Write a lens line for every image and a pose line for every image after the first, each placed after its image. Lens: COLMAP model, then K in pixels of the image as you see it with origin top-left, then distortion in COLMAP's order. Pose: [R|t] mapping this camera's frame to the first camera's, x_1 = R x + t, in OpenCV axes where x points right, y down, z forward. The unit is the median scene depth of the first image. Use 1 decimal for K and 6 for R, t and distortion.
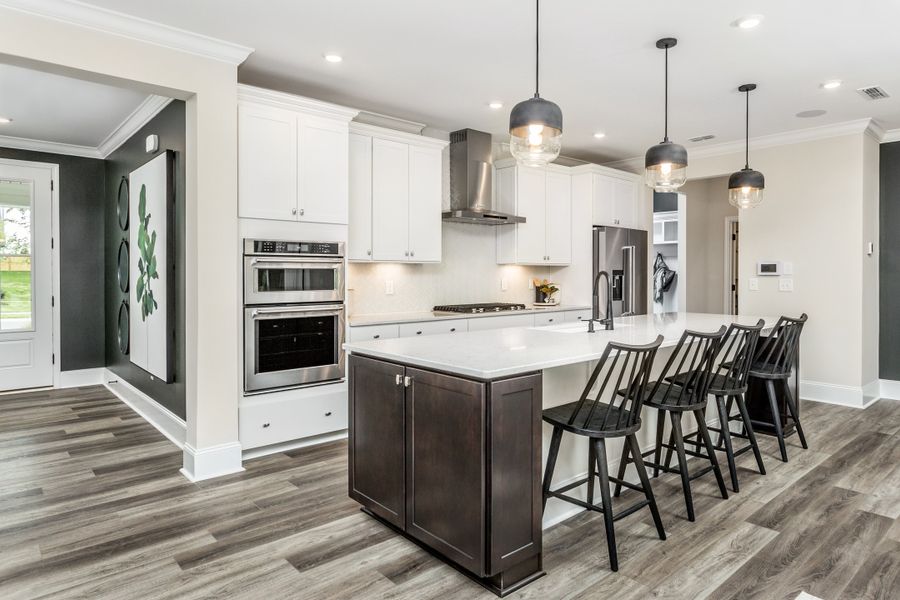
lens RADIAL K [[557.0, 0, 485.2], [0, 557.0, 281.4], [0, 0, 1]] dist [-0.003706, -0.001335]
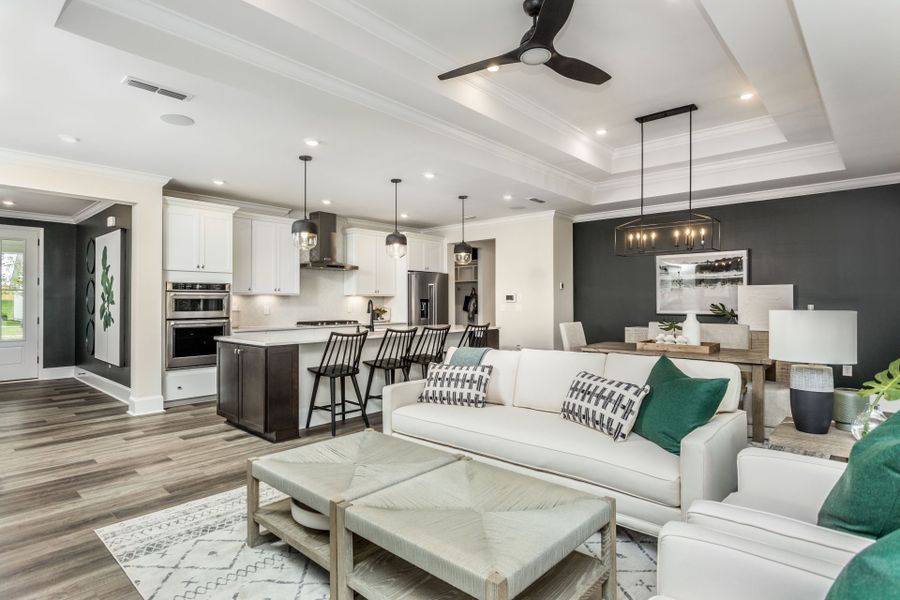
lens RADIAL K [[477.4, 0, 453.8], [0, 477.4, 300.1], [0, 0, 1]] dist [-0.001331, 0.000937]
pose [[0.996071, -0.001259, 0.088554, 0.296953], [0.002880, 0.999830, -0.018188, 0.010419], [-0.088516, 0.018372, 0.995905, -0.513420]]
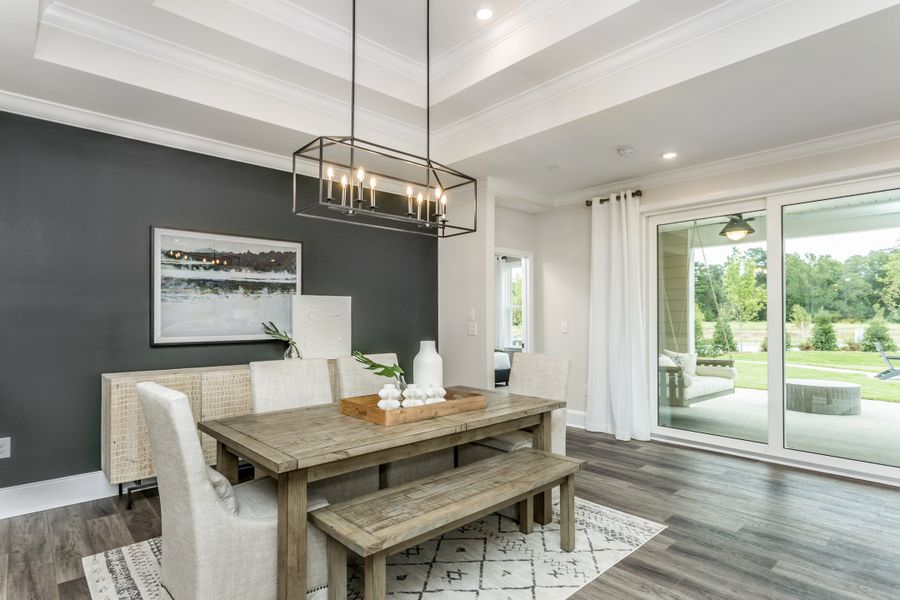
lens RADIAL K [[473.9, 0, 450.9], [0, 473.9, 314.1], [0, 0, 1]] dist [-0.002900, -0.000195]
pose [[0.007128, 0.004010, 0.999967, 0.326946], [0.017919, 0.999831, -0.004137, -0.009174], [-0.999814, 0.017948, 0.007055, 0.557960]]
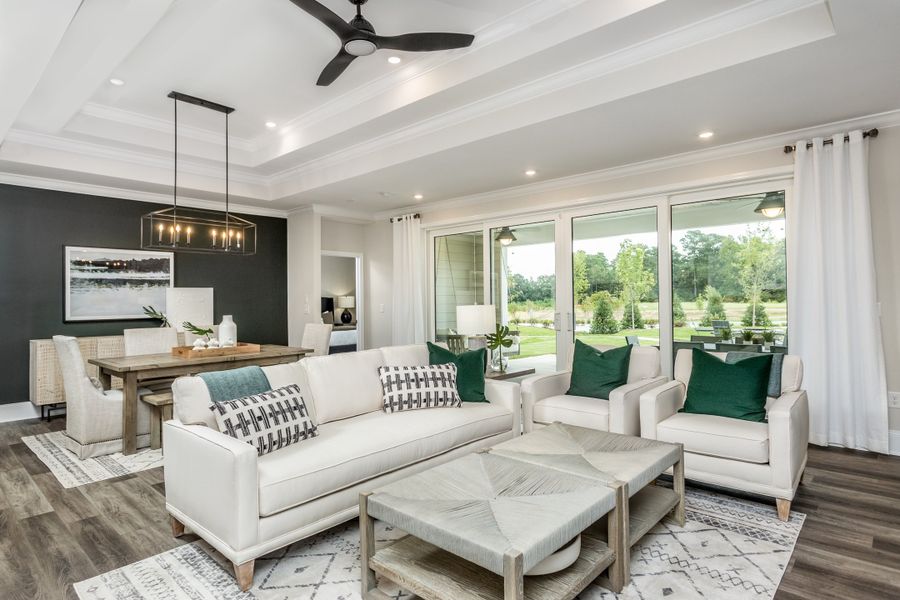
lens RADIAL K [[491.1, 0, 447.1], [0, 491.1, 292.3], [0, 0, 1]] dist [-0.001666, 0.002088]
pose [[-0.081558, 0.014557, 0.996562, -0.261684], [0.028079, 0.999530, -0.012302, -0.002416], [-0.996273, 0.026980, -0.081928, 0.159403]]
